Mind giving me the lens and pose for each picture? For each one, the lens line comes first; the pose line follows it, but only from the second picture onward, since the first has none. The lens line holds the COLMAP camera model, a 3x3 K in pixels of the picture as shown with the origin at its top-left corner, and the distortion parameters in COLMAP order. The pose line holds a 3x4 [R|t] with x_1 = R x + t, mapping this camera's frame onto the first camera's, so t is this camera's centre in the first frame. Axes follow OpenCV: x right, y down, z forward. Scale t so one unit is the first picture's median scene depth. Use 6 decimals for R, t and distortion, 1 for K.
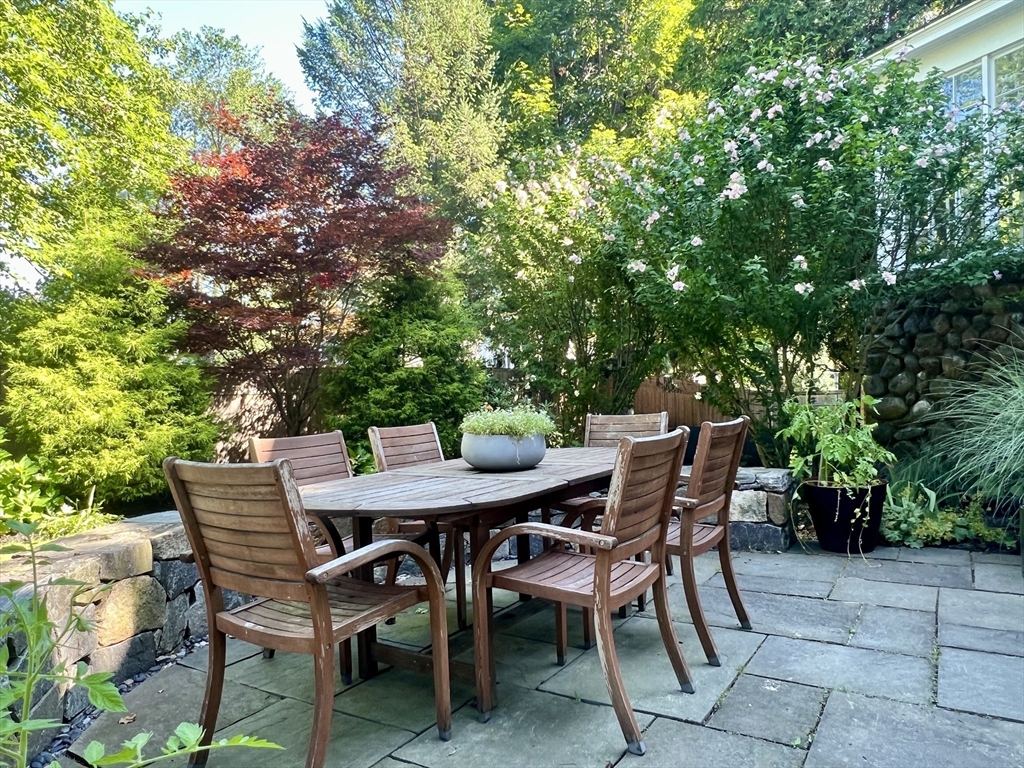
lens RADIAL K [[693.2, 0, 514.1], [0, 693.2, 385.2], [0, 0, 1]] dist [-0.003030, -0.000631]
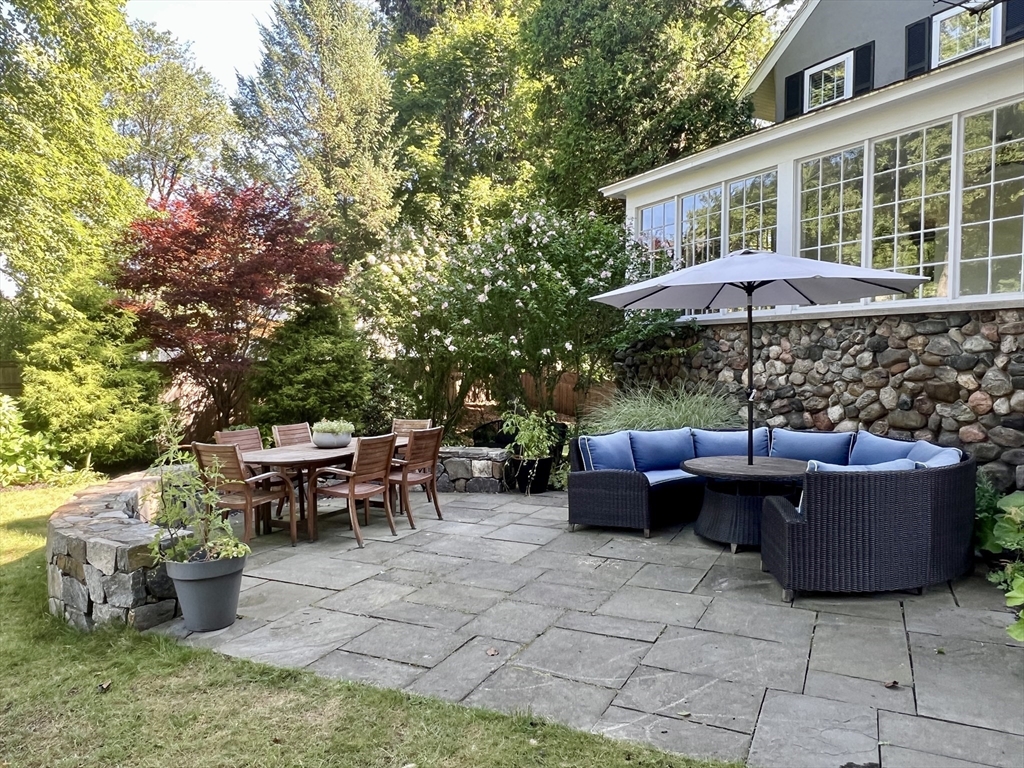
lens RADIAL K [[693.2, 0, 509.7], [0, 693.2, 385.2], [0, 0, 1]] dist [-0.003030, -0.000631]
pose [[0.995265, 0.024634, 0.094024, 0.133530], [-0.027792, 0.999088, 0.032426, -0.065952], [-0.093139, -0.034886, 0.995042, -0.500181]]
